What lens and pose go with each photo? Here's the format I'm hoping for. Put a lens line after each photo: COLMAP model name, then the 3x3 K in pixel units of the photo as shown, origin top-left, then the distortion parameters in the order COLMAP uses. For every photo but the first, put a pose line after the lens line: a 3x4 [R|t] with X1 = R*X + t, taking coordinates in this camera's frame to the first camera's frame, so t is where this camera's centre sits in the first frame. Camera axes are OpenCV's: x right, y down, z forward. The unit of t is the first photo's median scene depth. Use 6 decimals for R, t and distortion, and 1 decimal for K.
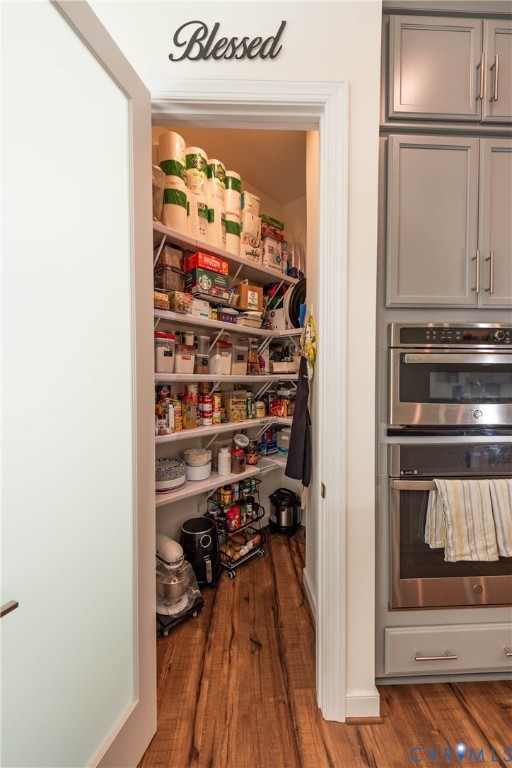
lens RADIAL K [[308.1, 0, 254.3], [0, 308.1, 366.0], [0, 0, 1]] dist [0.000254, 0.000005]
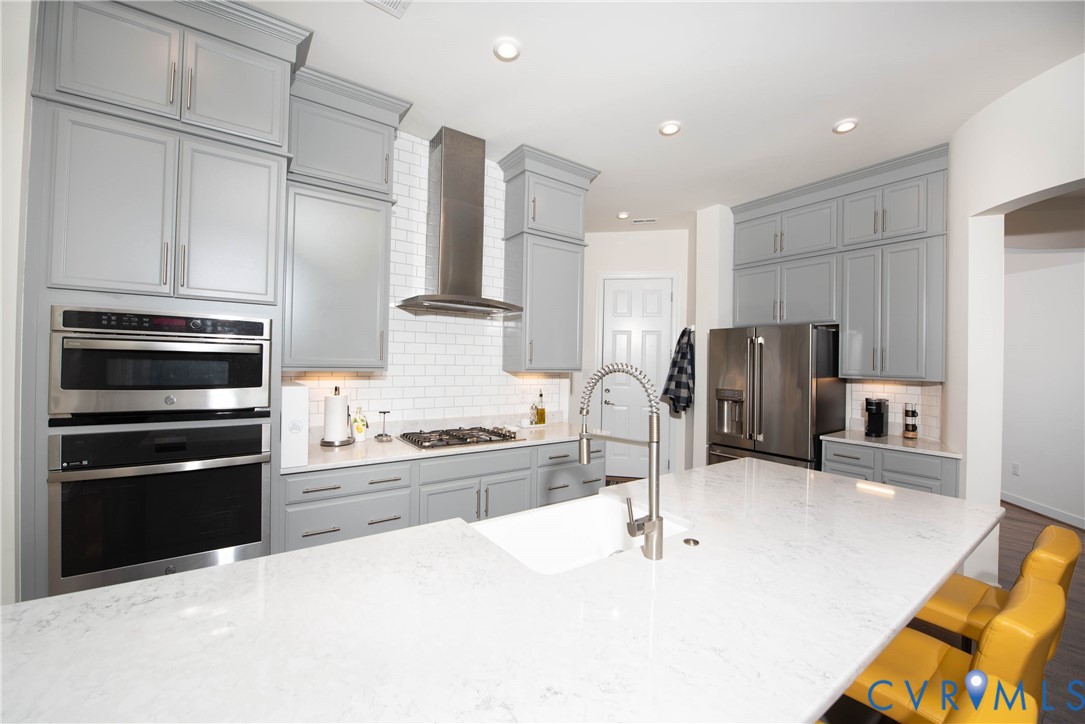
lens RADIAL K [[432.0, 0, 540.0], [0, 432.0, 358.9], [0, 0, 1]] dist [-0.020932, 0.000012]
pose [[0.841872, 0.019780, 0.539315, 1.001548], [-0.004926, 0.999568, -0.028970, 0.053936], [-0.539655, 0.021732, 0.841605, -0.863249]]
